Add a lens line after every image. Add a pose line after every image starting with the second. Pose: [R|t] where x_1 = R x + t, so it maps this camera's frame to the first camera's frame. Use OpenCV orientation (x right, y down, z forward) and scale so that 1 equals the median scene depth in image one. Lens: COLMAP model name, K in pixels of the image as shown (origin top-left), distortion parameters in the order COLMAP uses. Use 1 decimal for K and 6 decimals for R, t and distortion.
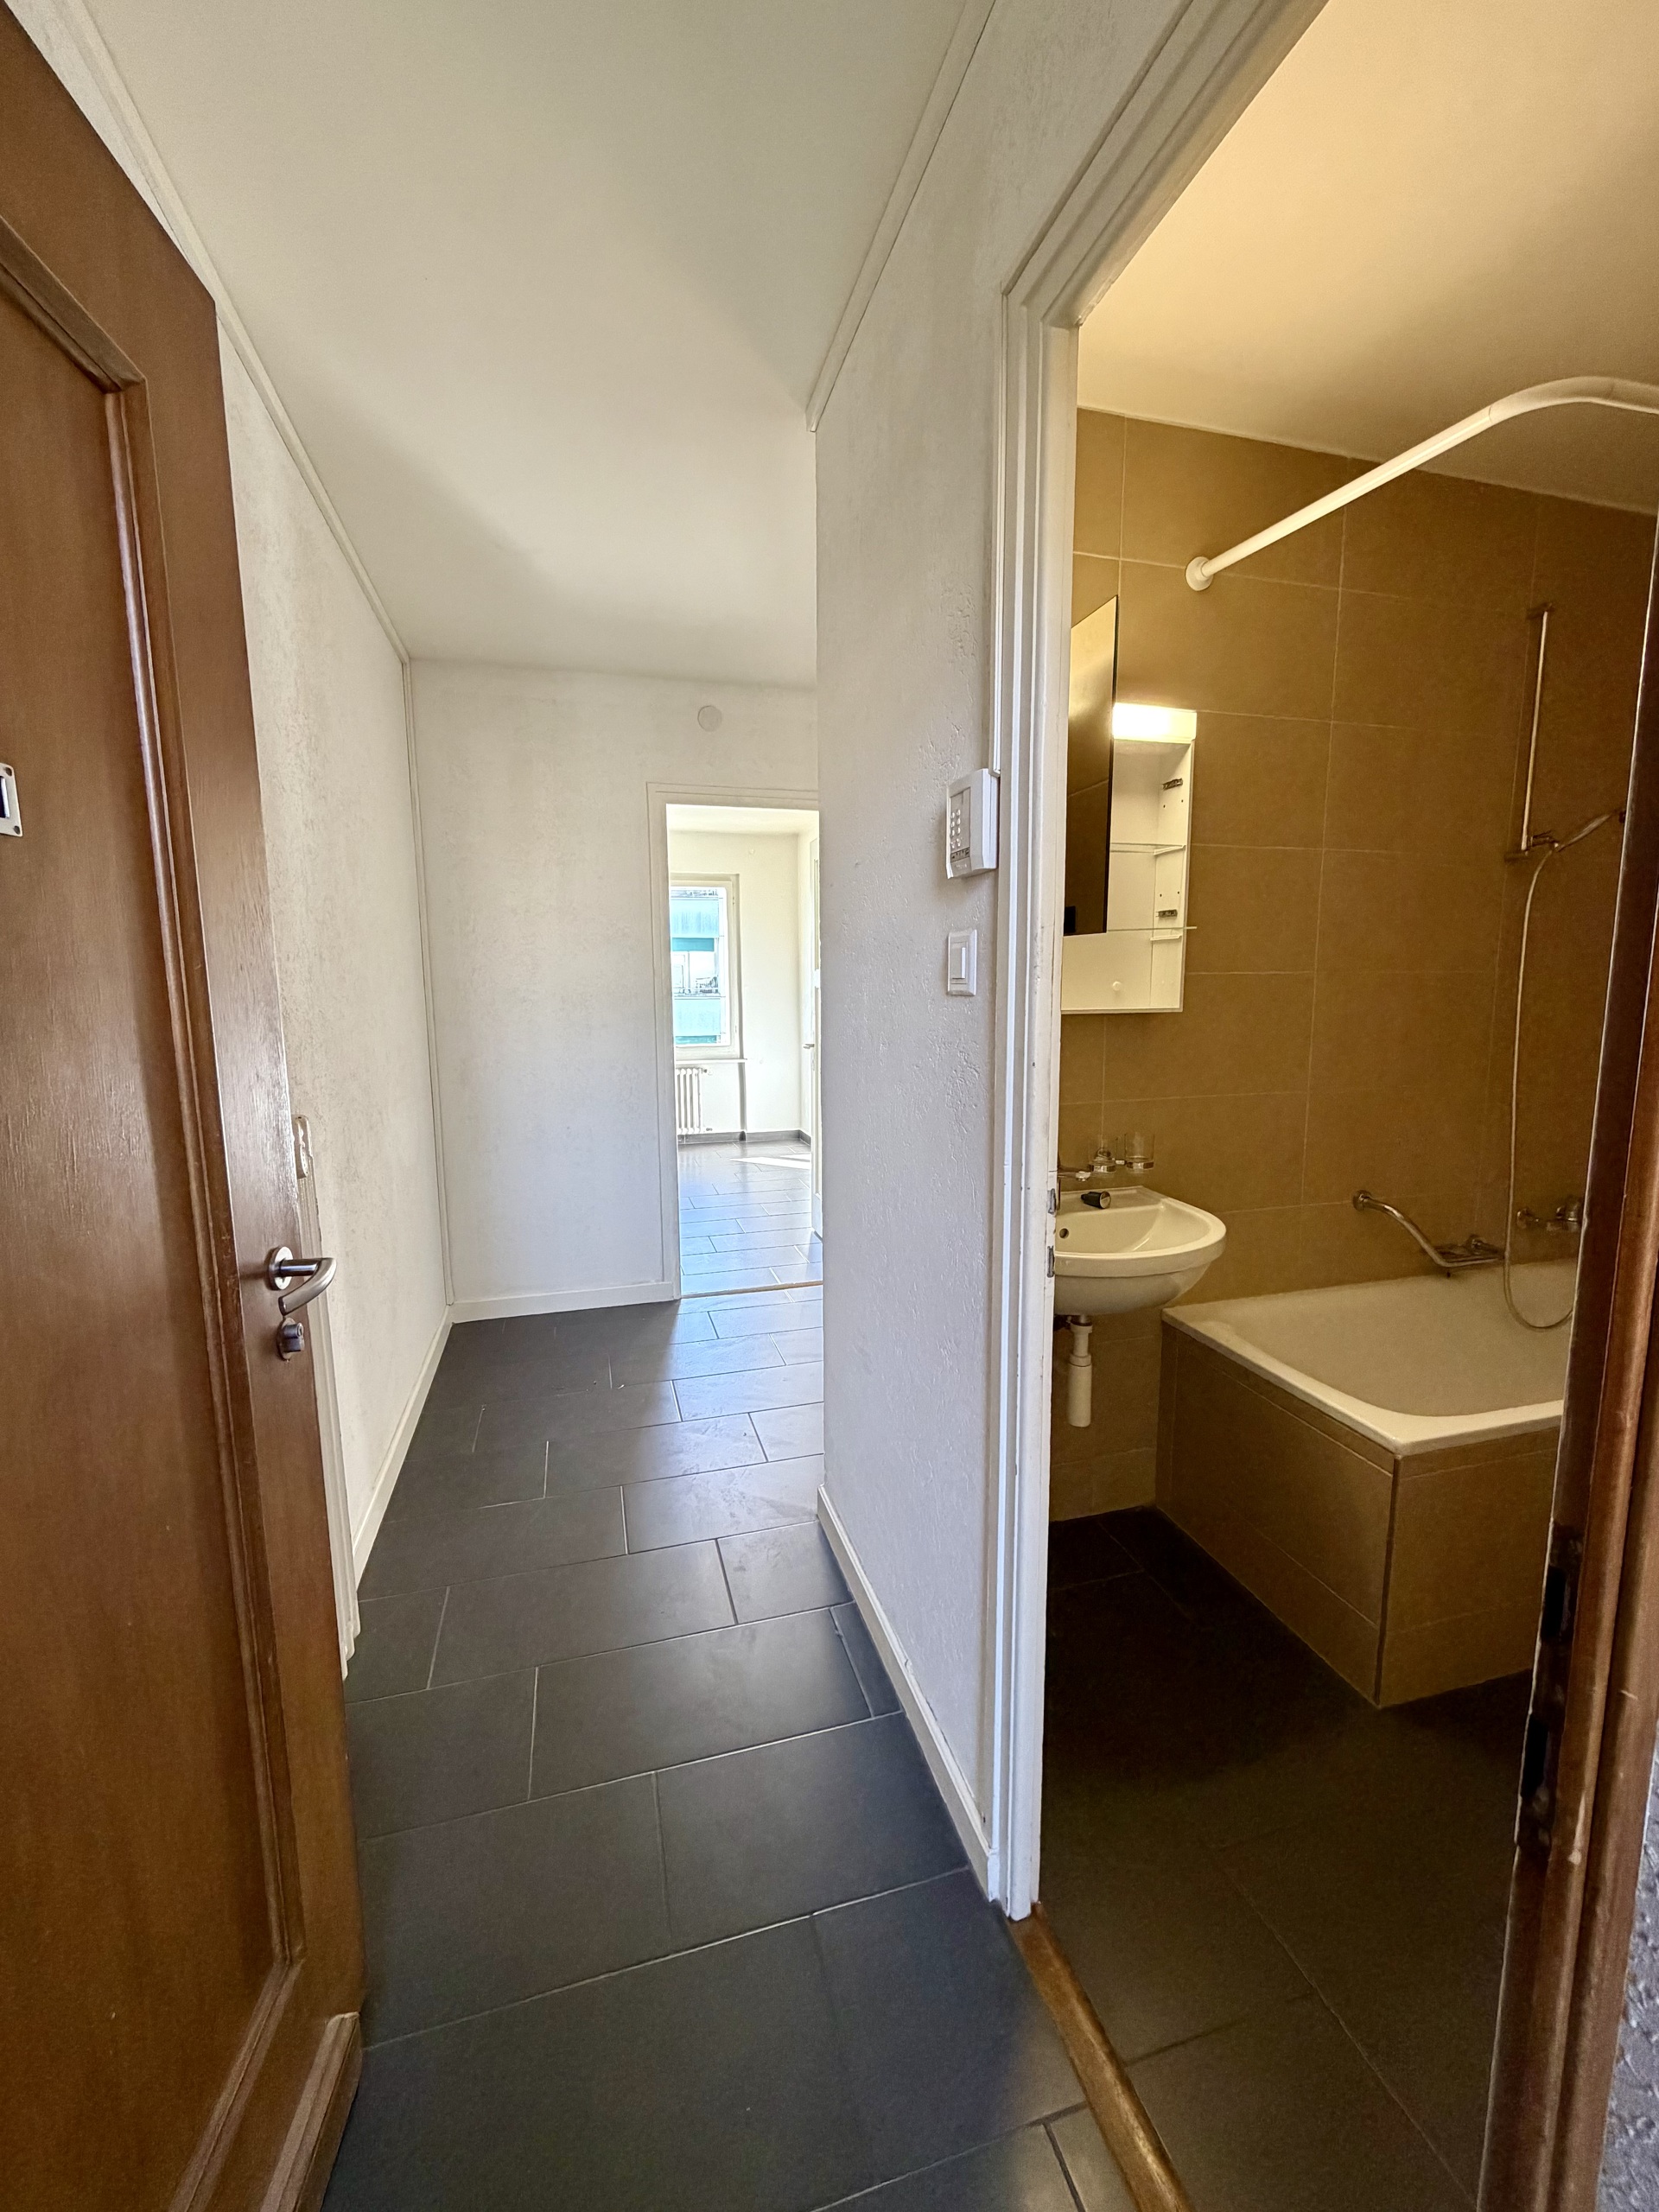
lens RADIAL K [[884.4, 0, 830.8], [0, 884.4, 1102.1], [0, 0, 1]] dist [-0.000585, 0.000646]
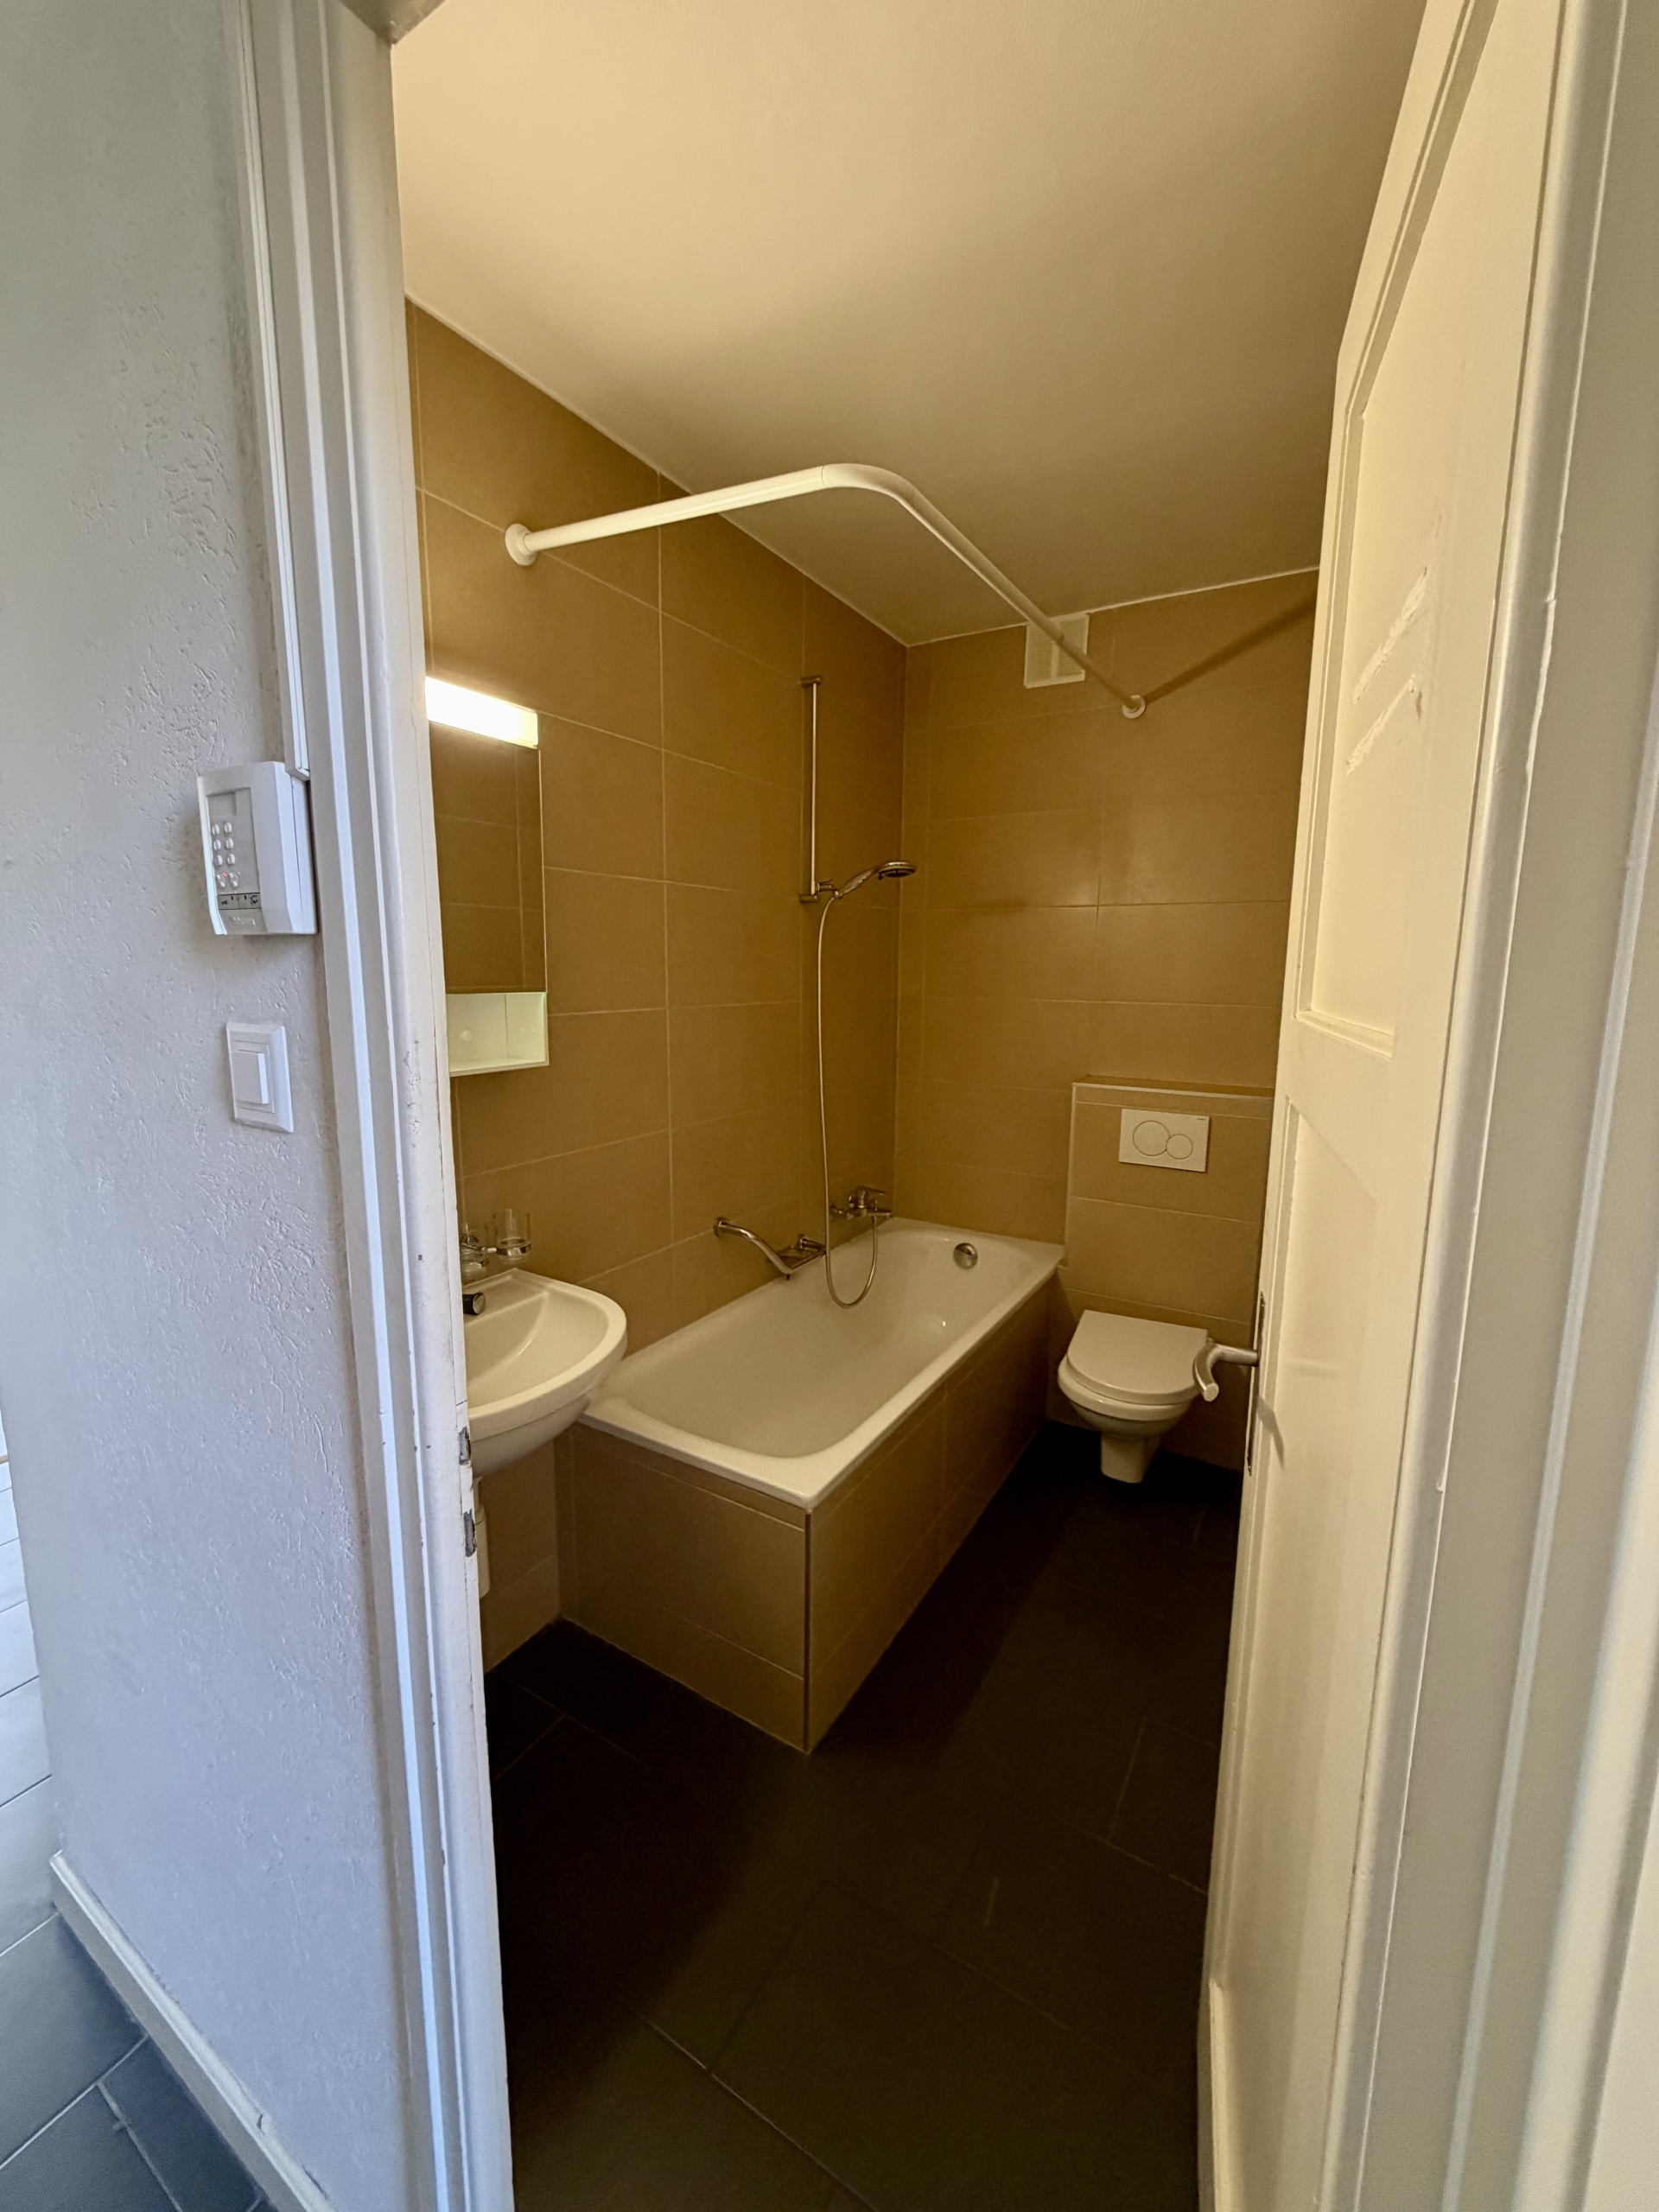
lens RADIAL K [[884.4, 0, 830.8], [0, 884.4, 1102.1], [0, 0, 1]] dist [-0.000585, 0.000646]
pose [[0.730956, -0.089019, 0.676594, 0.019069], [0.075049, 0.995928, 0.049954, -0.108764], [-0.678286, 0.014264, 0.734660, 0.230218]]
